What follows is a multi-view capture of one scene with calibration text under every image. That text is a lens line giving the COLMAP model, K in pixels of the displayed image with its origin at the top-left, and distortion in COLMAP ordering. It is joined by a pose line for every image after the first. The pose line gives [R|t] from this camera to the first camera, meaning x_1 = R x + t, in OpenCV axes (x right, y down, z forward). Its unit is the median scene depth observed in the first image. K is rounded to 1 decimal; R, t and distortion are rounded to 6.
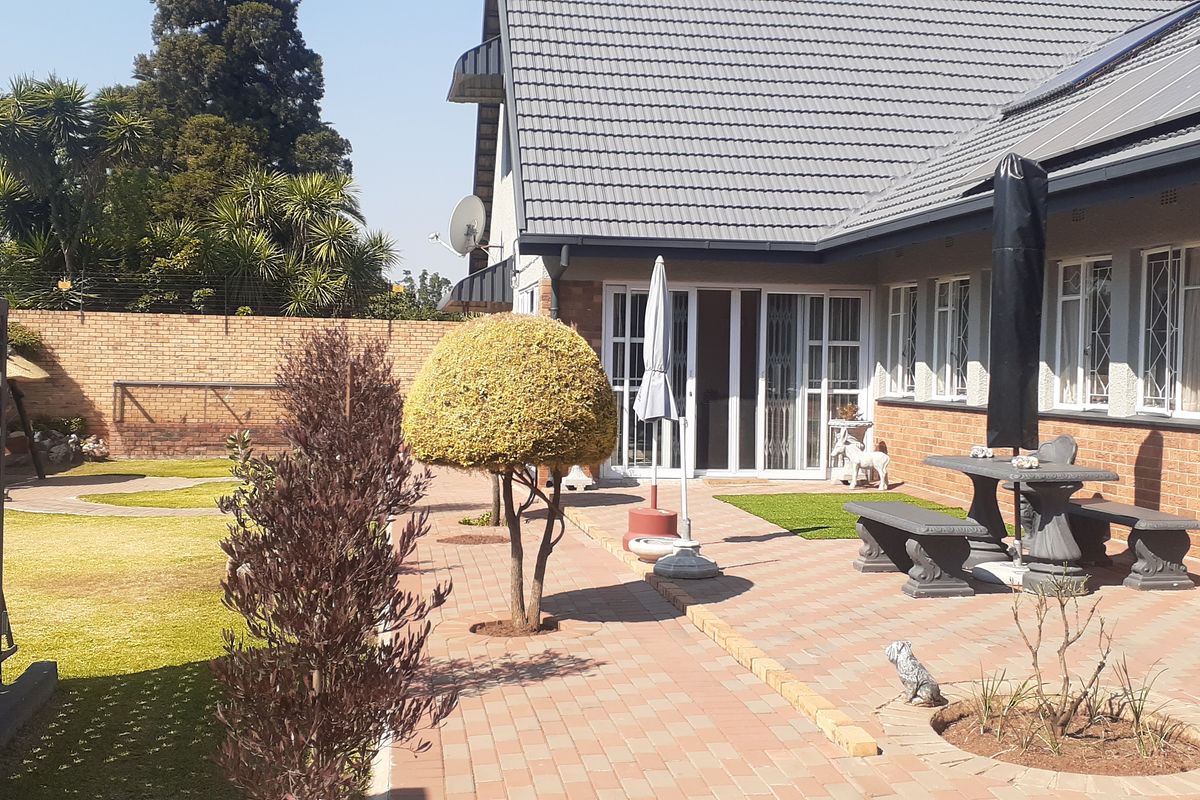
lens RADIAL K [[1372.3, 0, 596.2], [0, 1372.3, 420.7], [0, 0, 1]] dist [0.269120, -0.857469]
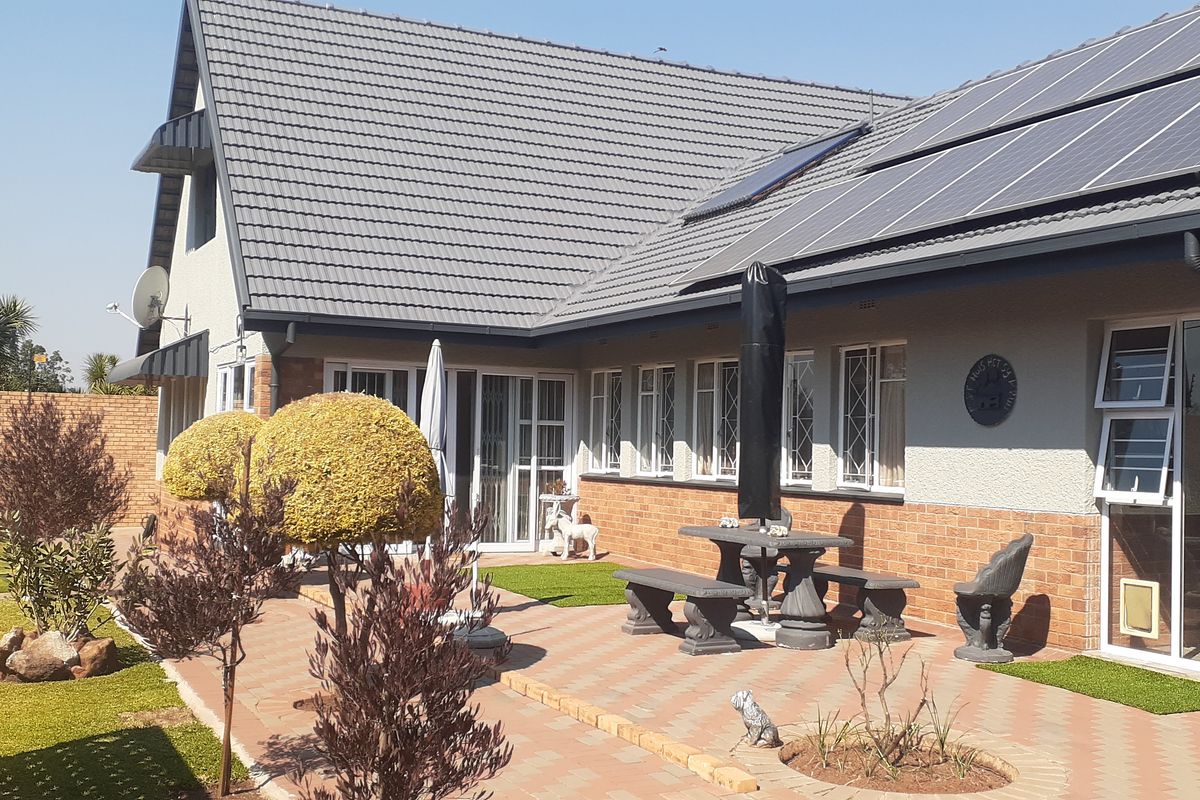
lens RADIAL K [[1372.3, 0, 596.2], [0, 1372.3, 420.7], [0, 0, 1]] dist [0.269120, -0.857469]
pose [[0.957423, 0.009765, 0.288524, -0.111004], [0.006044, 0.998531, -0.053854, -0.000366], [-0.288626, 0.053304, 0.955957, -0.027348]]
